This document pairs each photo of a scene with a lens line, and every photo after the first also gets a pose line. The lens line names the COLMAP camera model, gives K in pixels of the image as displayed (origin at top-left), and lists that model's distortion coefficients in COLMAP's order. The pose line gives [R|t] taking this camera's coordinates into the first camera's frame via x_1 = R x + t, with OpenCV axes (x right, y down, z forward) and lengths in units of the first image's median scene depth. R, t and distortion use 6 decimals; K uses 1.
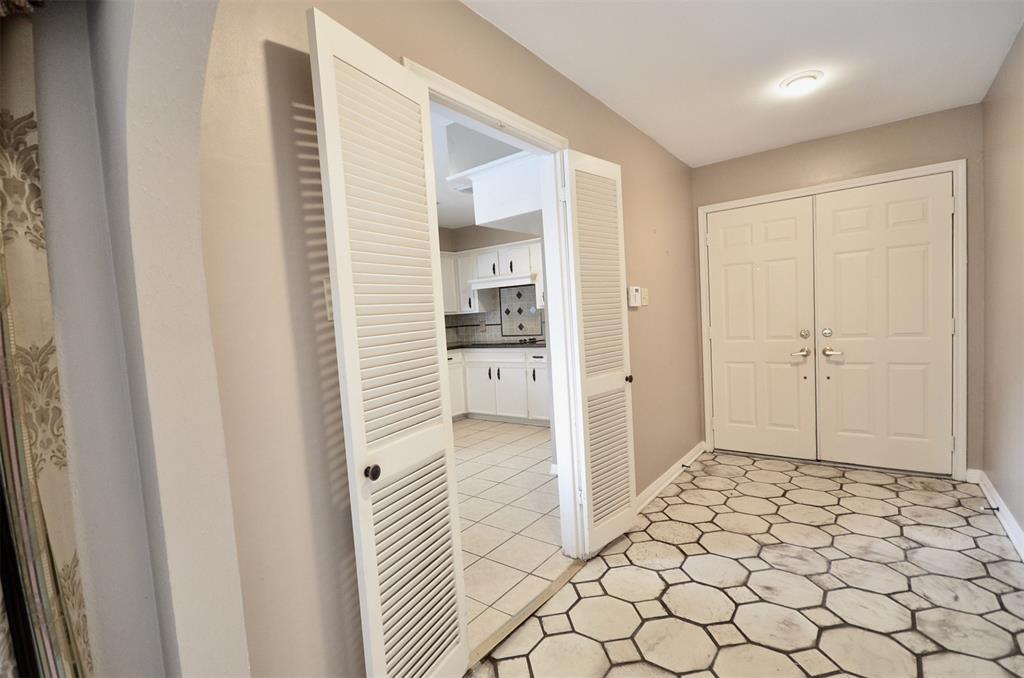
lens RADIAL K [[485.6, 0, 512.0], [0, 485.6, 339.0], [0, 0, 1]] dist [-0.000083, -0.000039]
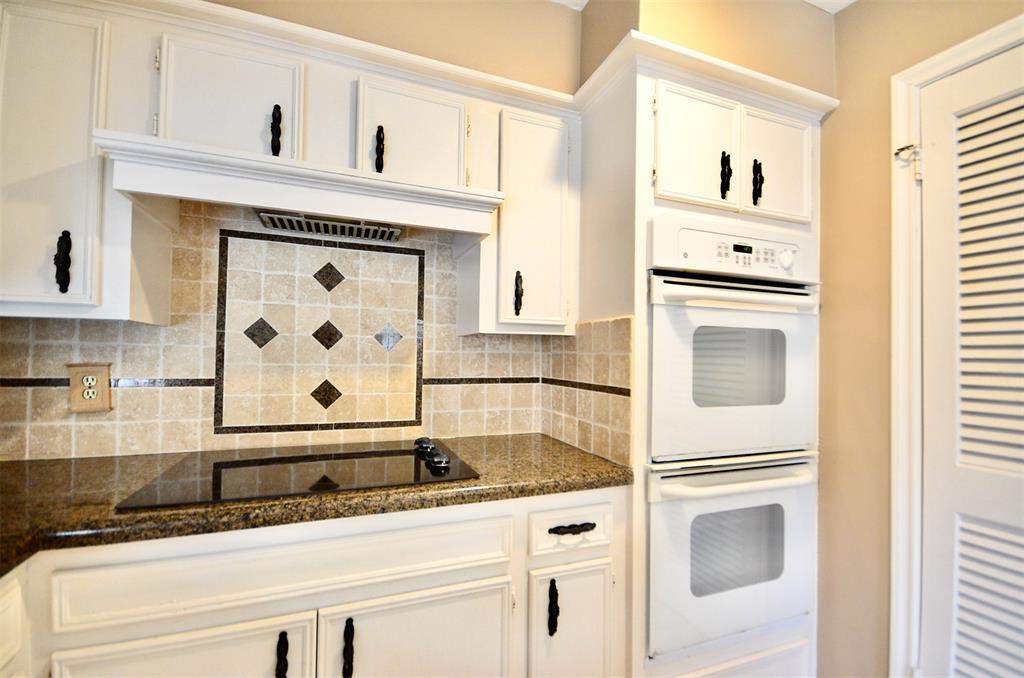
lens RADIAL K [[445.7, 0, 514.2], [0, 445.7, 348.7], [0, 0, 1]] dist [-0.000536, -0.000131]
pose [[0.520647, 0.082225, 0.849803, -0.138515], [-0.005646, 0.995661, -0.092879, -0.027711], [-0.853753, 0.043559, 0.518852, 0.780684]]
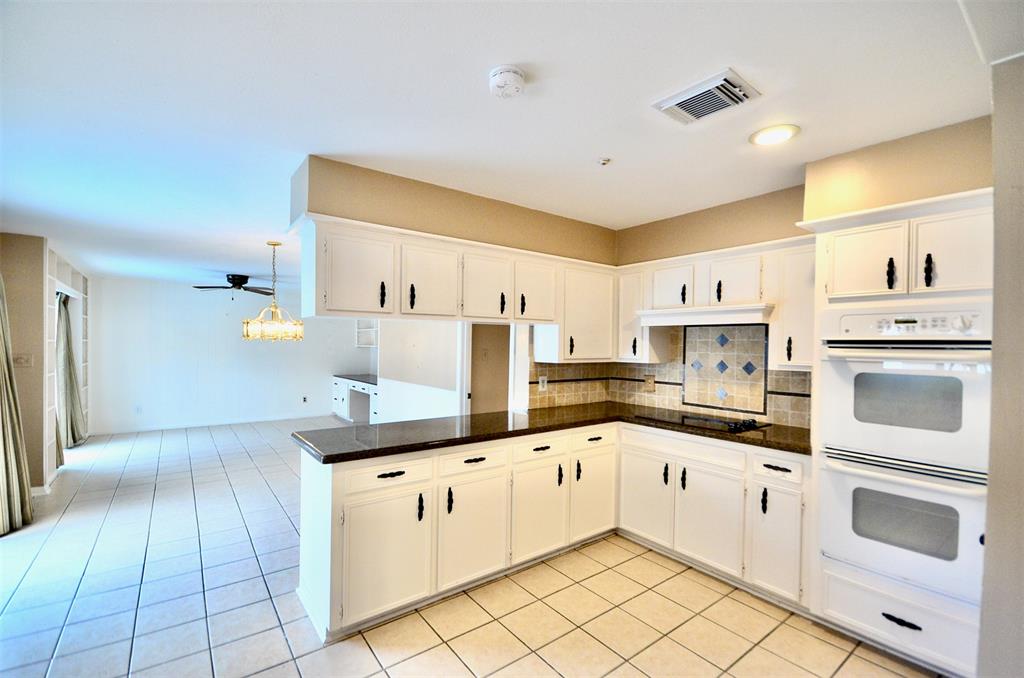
lens RADIAL K [[445.7, 0, 514.2], [0, 445.7, 348.7], [0, 0, 1]] dist [-0.000536, -0.000131]
pose [[0.960346, 0.075813, -0.268306, -0.081984], [-0.084362, 0.996225, -0.020462, -0.047155], [0.265742, 0.042286, 0.963116, 0.407758]]
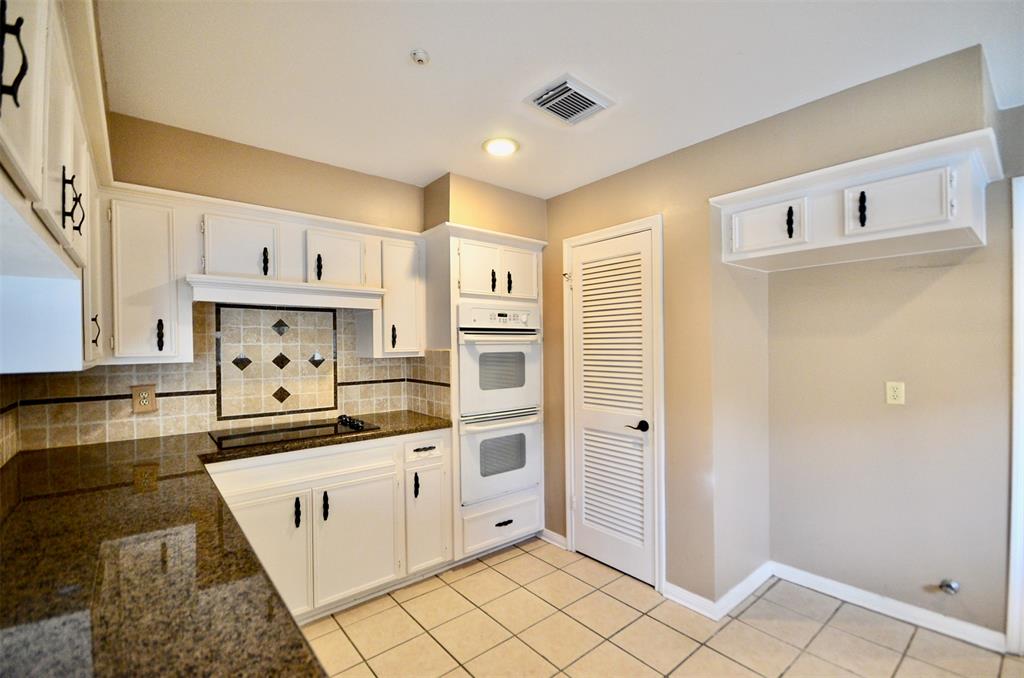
lens RADIAL K [[445.7, 0, 514.2], [0, 445.7, 348.7], [0, 0, 1]] dist [-0.000536, -0.000131]
pose [[0.232663, 0.050803, 0.971230, -0.349446], [0.043016, 0.997120, -0.062462, -0.032811], [-0.971606, 0.056311, 0.229807, 0.678080]]
